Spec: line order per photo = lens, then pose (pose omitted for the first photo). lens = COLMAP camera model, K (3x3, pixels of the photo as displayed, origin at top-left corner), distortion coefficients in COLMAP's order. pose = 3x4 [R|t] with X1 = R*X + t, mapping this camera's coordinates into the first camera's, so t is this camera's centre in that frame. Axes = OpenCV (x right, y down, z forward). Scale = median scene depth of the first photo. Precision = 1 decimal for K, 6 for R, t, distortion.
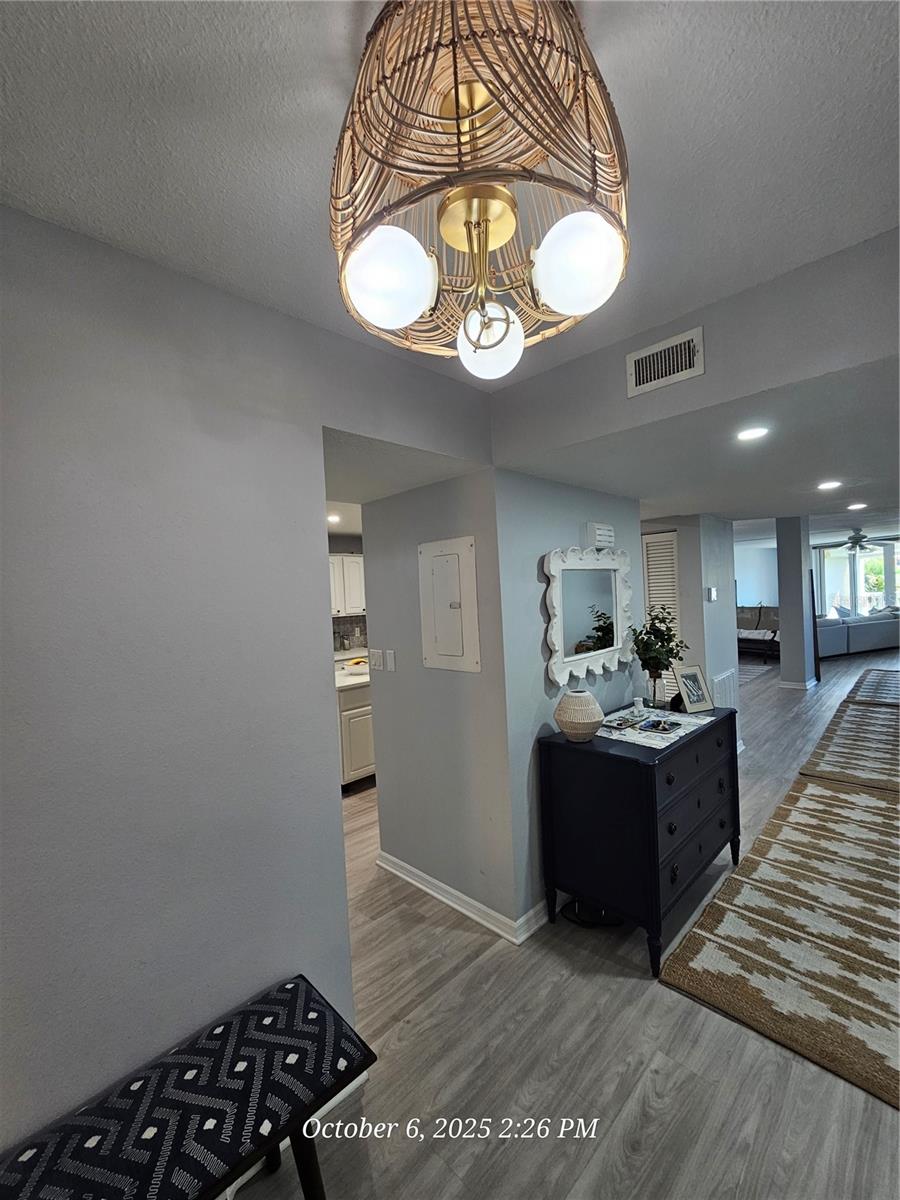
lens RADIAL K [[489.3, 0, 451.6], [0, 489.3, 602.5], [0, 0, 1]] dist [-0.004017, 0.000651]
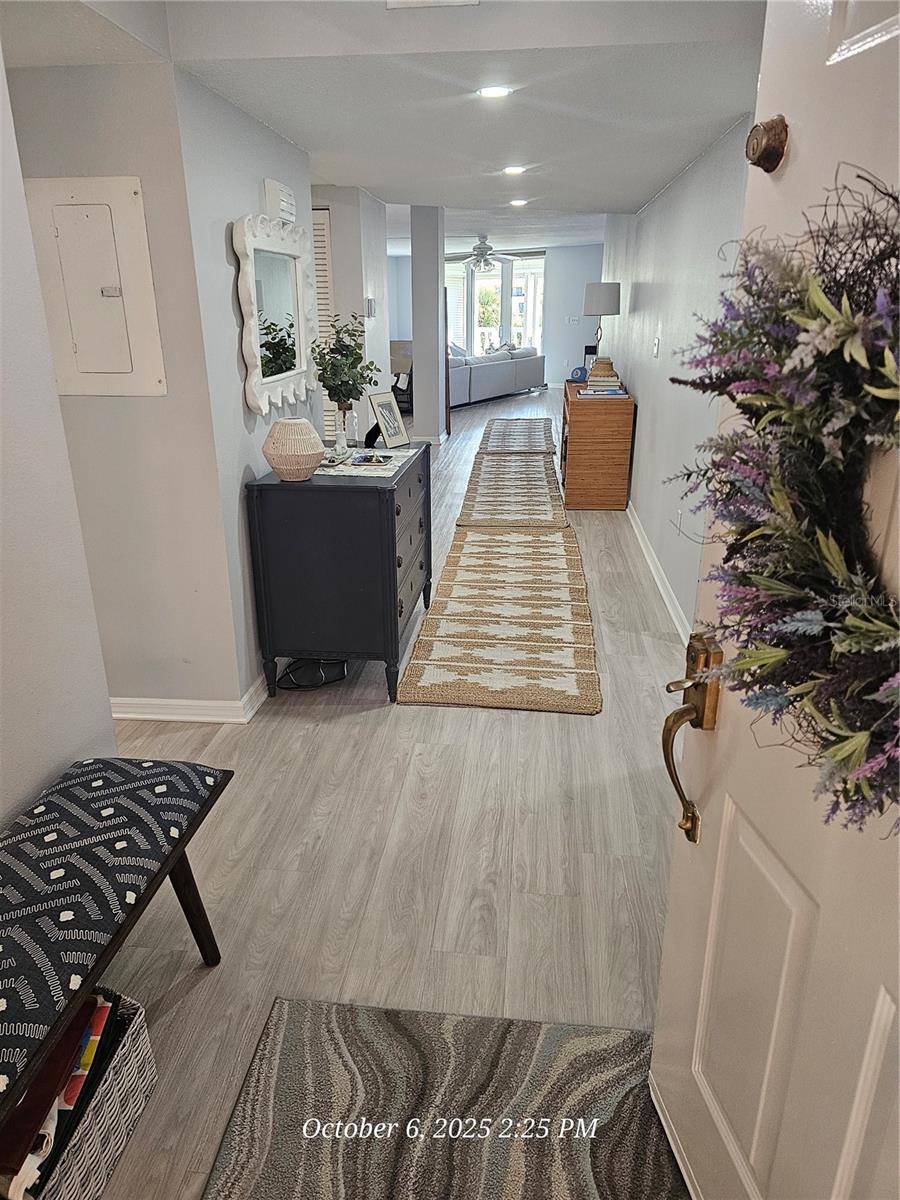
lens RADIAL K [[821.6, 0, 434.9], [0, 821.6, 600.8], [0, 0, 1]] dist [0.089822, -0.082494]
pose [[0.774086, -0.166627, 0.610759, -0.404607], [-0.022586, 0.956859, 0.289675, 0.066912], [-0.632678, -0.238027, 0.736927, -0.191316]]
